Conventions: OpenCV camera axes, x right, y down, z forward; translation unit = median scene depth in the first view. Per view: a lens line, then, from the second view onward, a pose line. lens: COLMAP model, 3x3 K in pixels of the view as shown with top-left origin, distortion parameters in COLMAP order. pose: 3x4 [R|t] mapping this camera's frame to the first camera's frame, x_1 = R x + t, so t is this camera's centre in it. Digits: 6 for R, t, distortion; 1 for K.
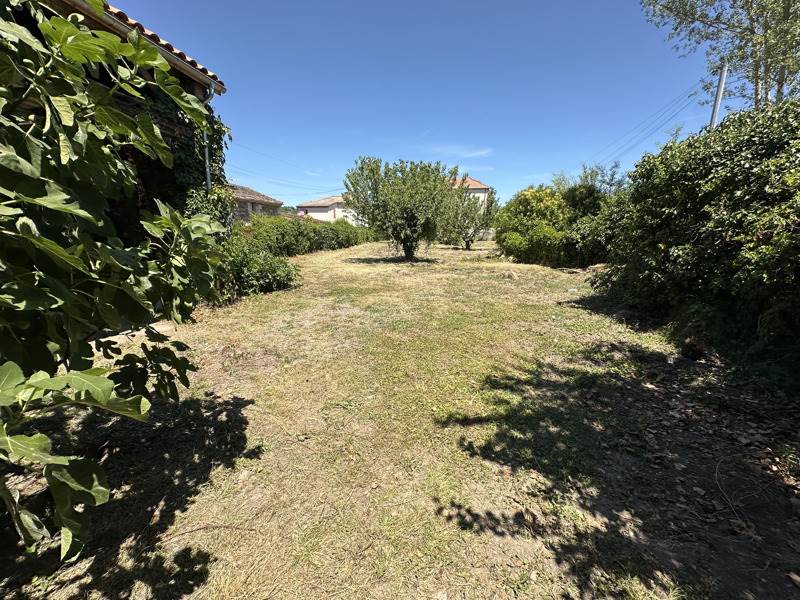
lens RADIAL K [[318.9, 0, 400.2], [0, 318.9, 300.3], [0, 0, 1]] dist [-0.000234, 0.000396]
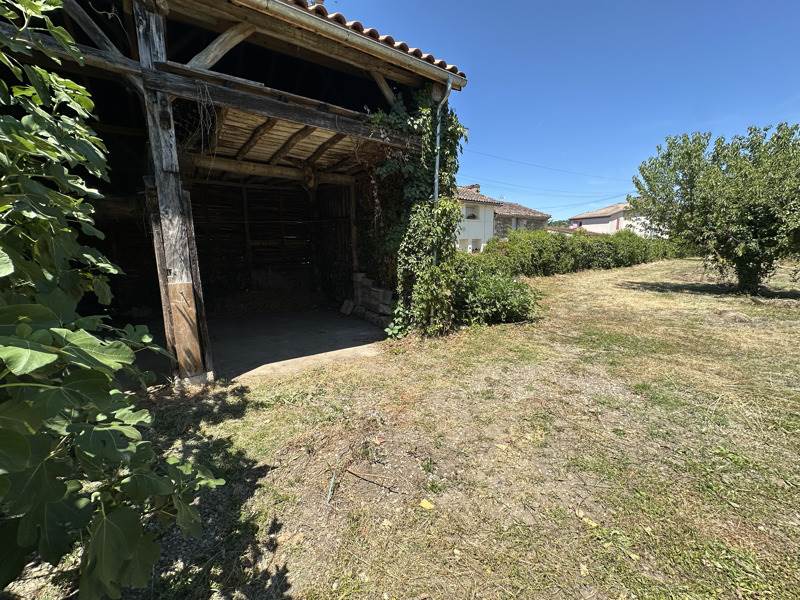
lens RADIAL K [[318.9, 0, 399.1], [0, 318.9, 301.1], [0, 0, 1]] dist [-0.000234, 0.000396]
pose [[0.702763, 0.103200, -0.703899, -0.009986], [-0.133743, 0.990946, 0.011758, -0.029422], [0.698740, 0.085878, 0.710203, 0.124759]]
